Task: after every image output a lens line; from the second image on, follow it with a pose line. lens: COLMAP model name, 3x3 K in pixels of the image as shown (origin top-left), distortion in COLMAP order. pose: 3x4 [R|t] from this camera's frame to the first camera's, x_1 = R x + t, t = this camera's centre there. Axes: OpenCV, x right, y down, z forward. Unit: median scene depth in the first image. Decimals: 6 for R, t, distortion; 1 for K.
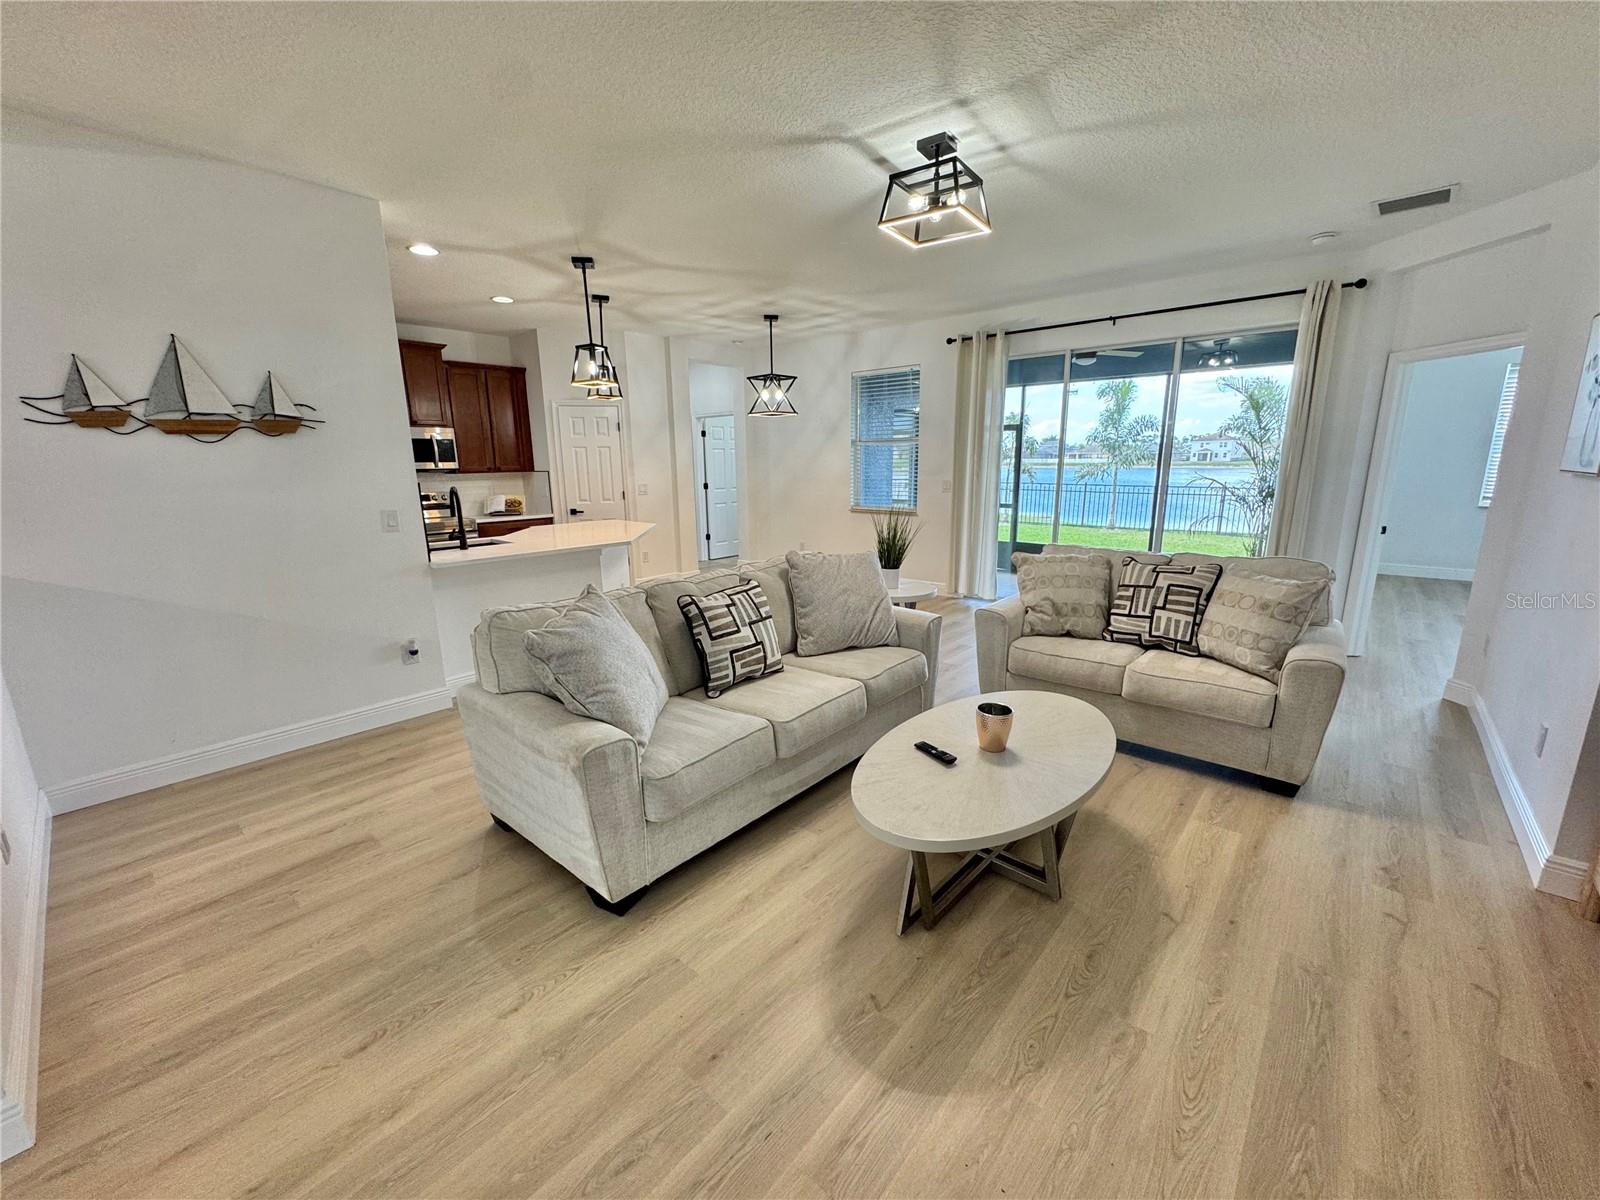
lens RADIAL K [[641.3, 0, 799.4], [0, 641.3, 600.0], [0, 0, 1]] dist [-0.003998, 0.000504]
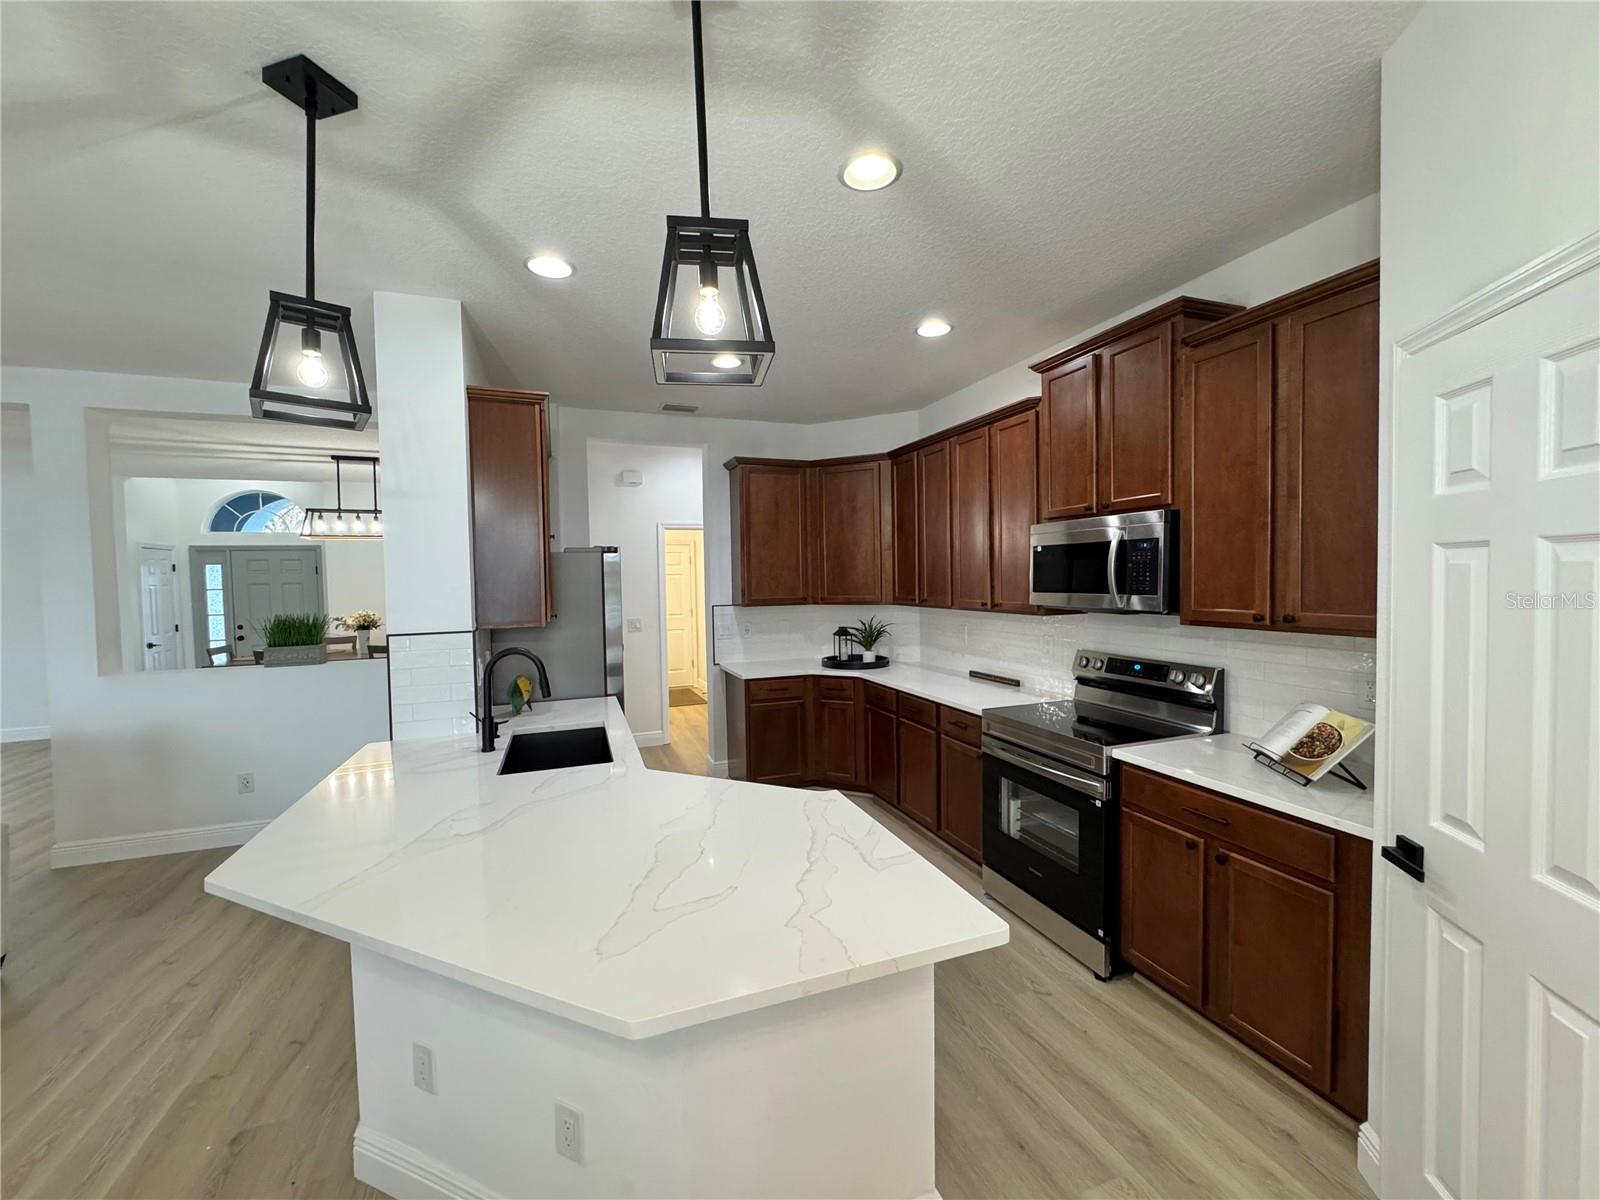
lens RADIAL K [[641.3, 0, 800.3], [0, 641.3, 599.9], [0, 0, 1]] dist [-0.003998, 0.000504]
pose [[-0.472164, 0.054166, -0.879845, -0.182213], [-0.165220, 0.974984, 0.148688, -0.457263], [0.865889, 0.215573, -0.451403, 1.926682]]
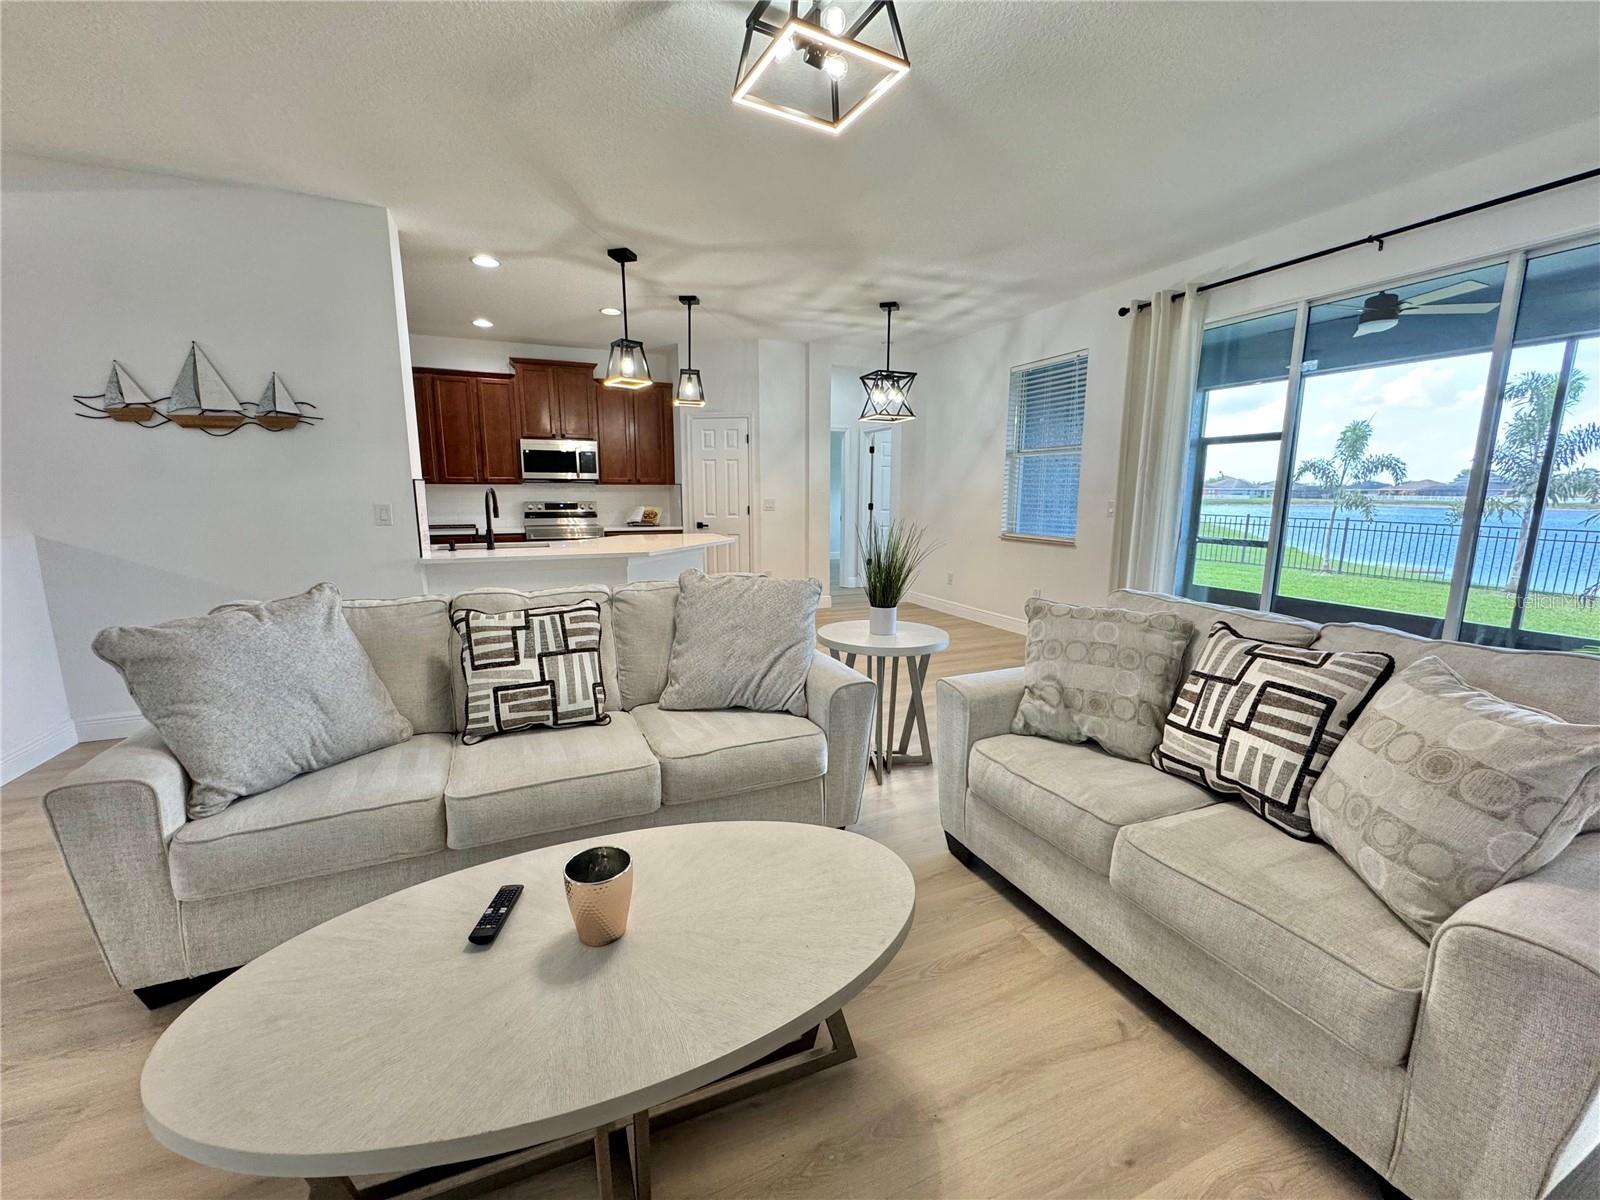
lens RADIAL K [[641.3, 0, 799.3], [0, 641.3, 599.2], [0, 0, 1]] dist [-0.003998, 0.000504]
pose [[0.902675, 0.086444, -0.421551, 0.446663], [-0.106221, 0.994062, -0.023608, -0.037906], [0.417008, 0.066088, 0.906497, 0.379859]]
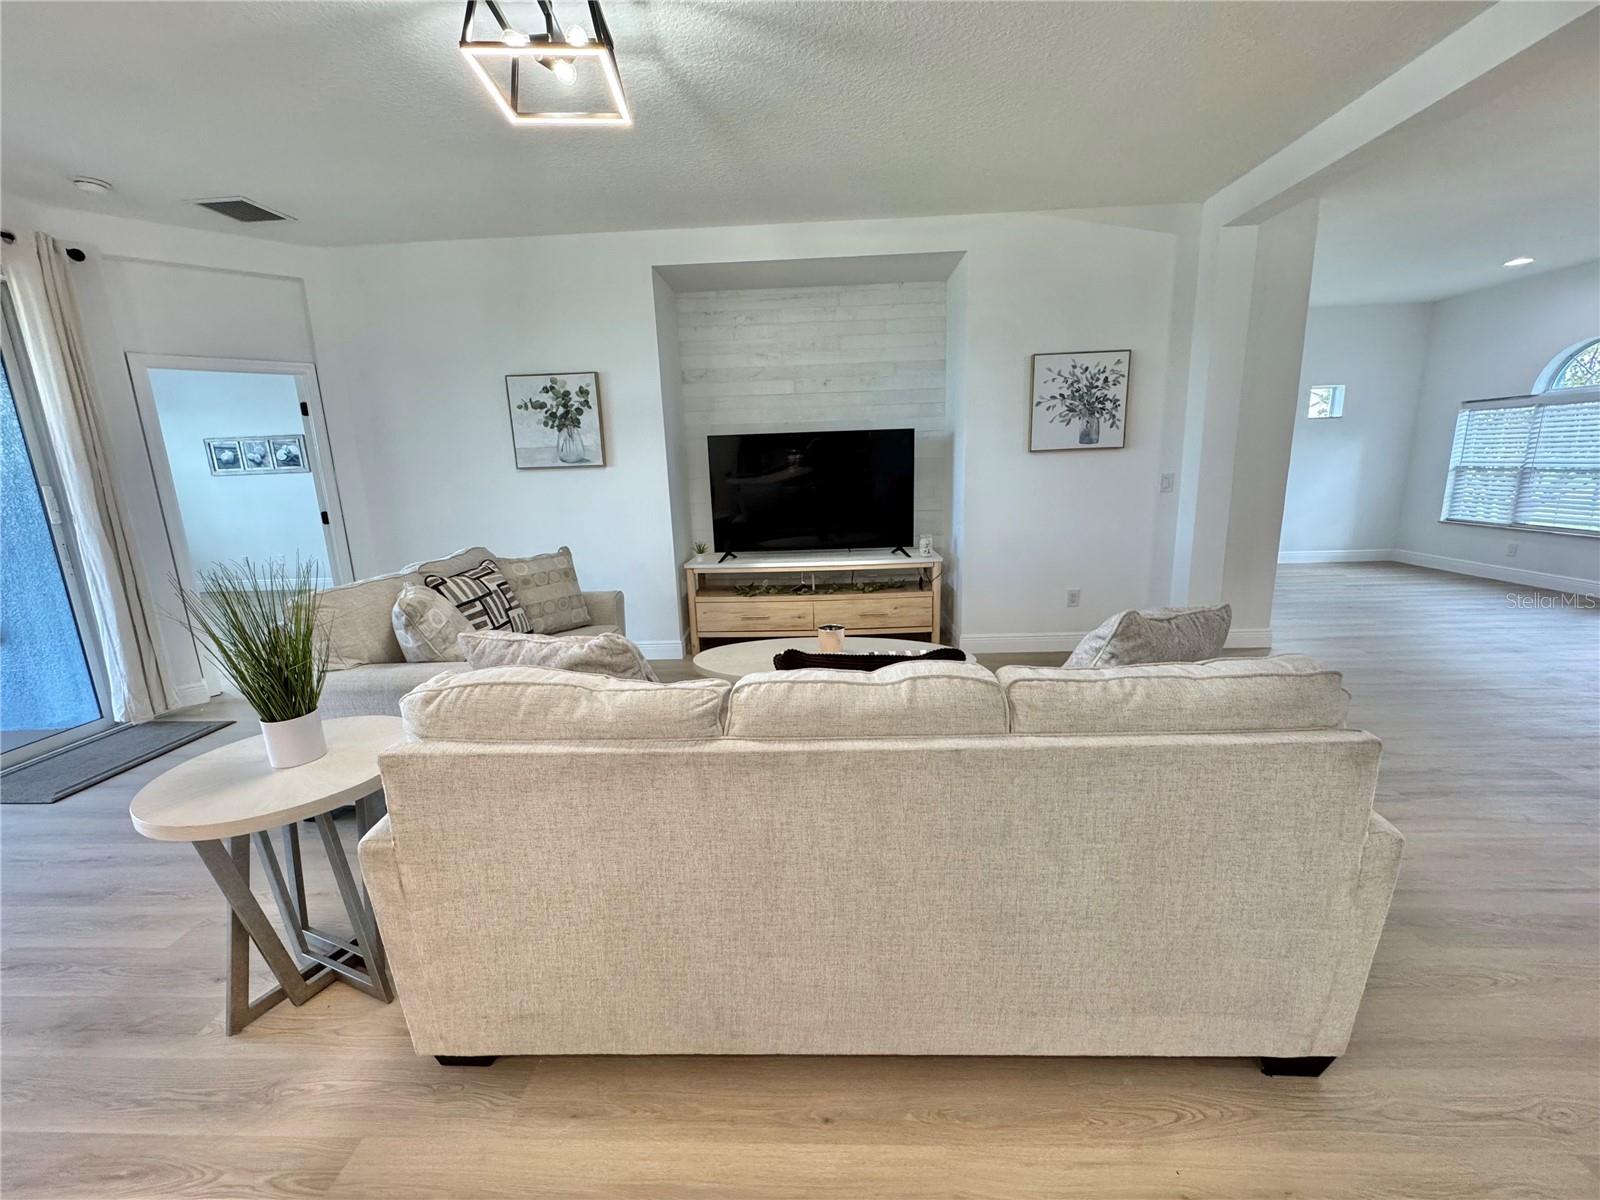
lens RADIAL K [[641.3, 0, 800.4], [0, 641.3, 601.7], [0, 0, 1]] dist [-0.003998, 0.000504]
pose [[-0.630363, -0.134385, 0.764581, -0.449221], [0.206875, 0.920207, 0.332297, -0.226010], [-0.748228, 0.367641, -0.552263, 1.186113]]
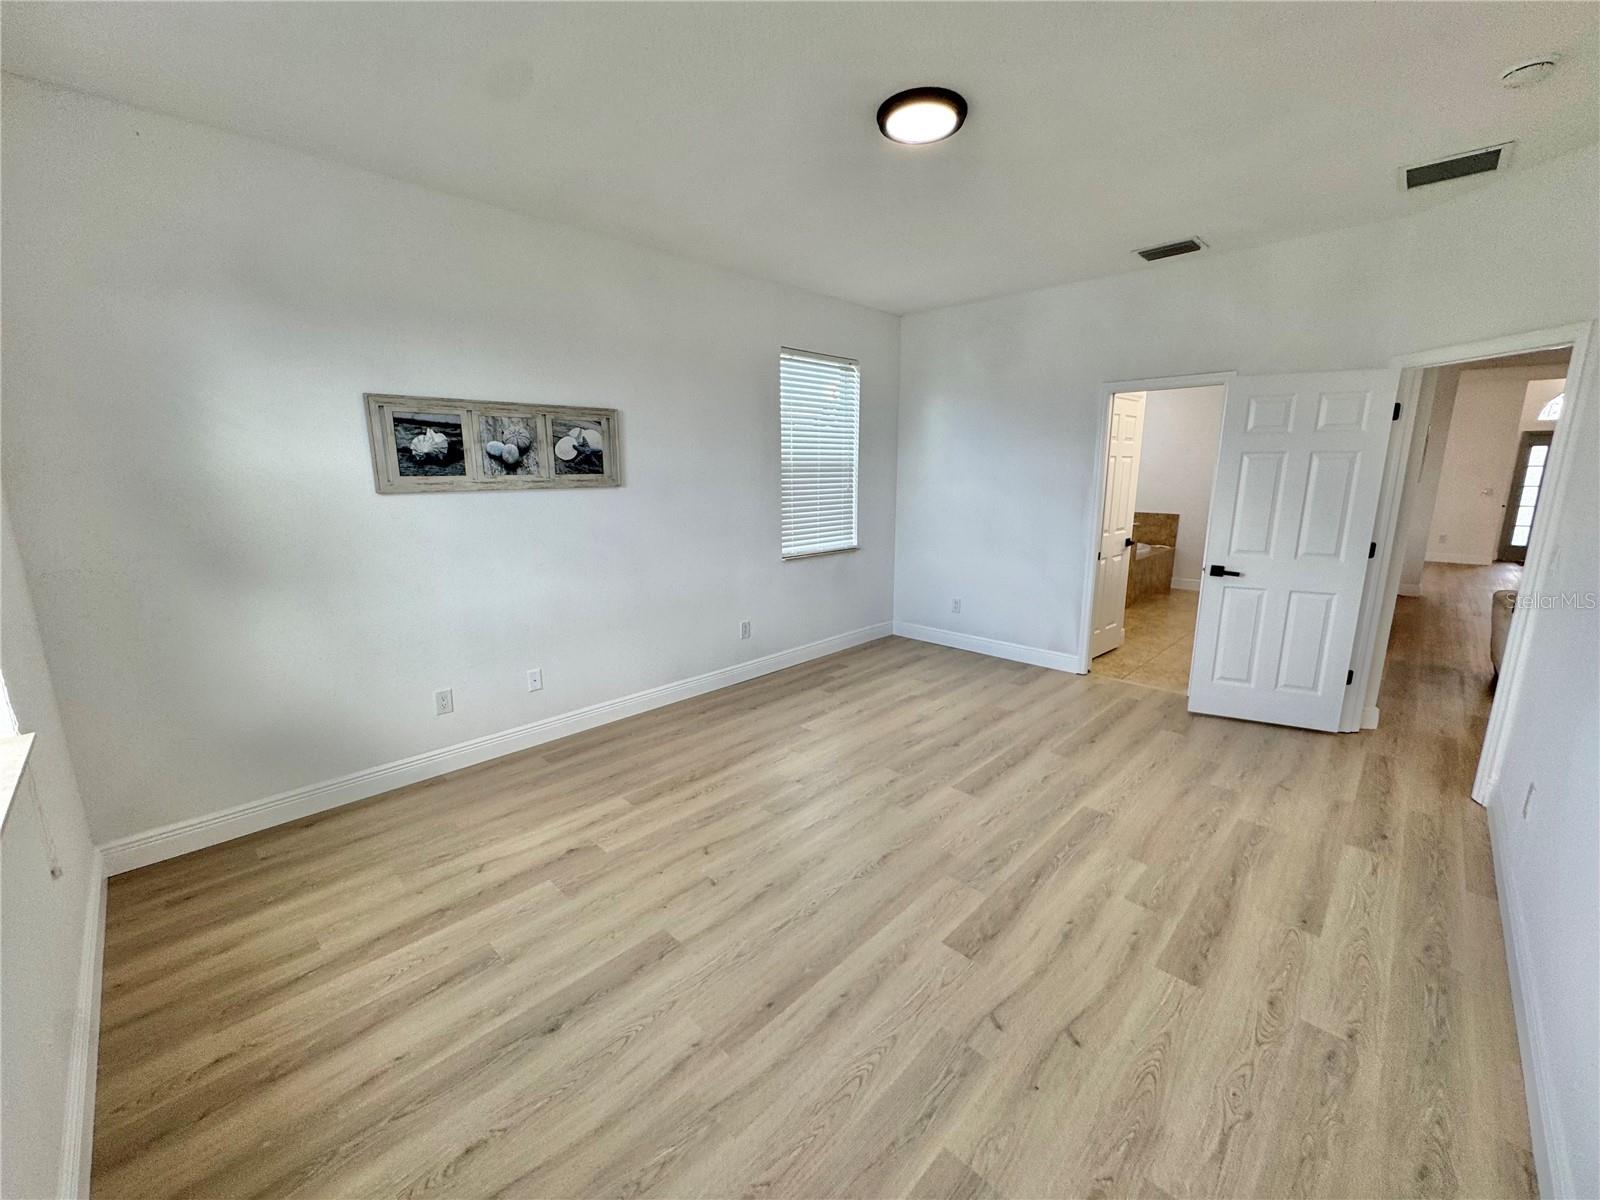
lens RADIAL K [[641.3, 0, 798.7], [0, 641.3, 601.4], [0, 0, 1]] dist [-0.003998, 0.000504]
pose [[-0.998531, 0.004083, 0.054036, 2.161116], [0.025990, 0.911074, 0.411422, -0.536429], [-0.047551, 0.412222, -0.909842, 2.194552]]
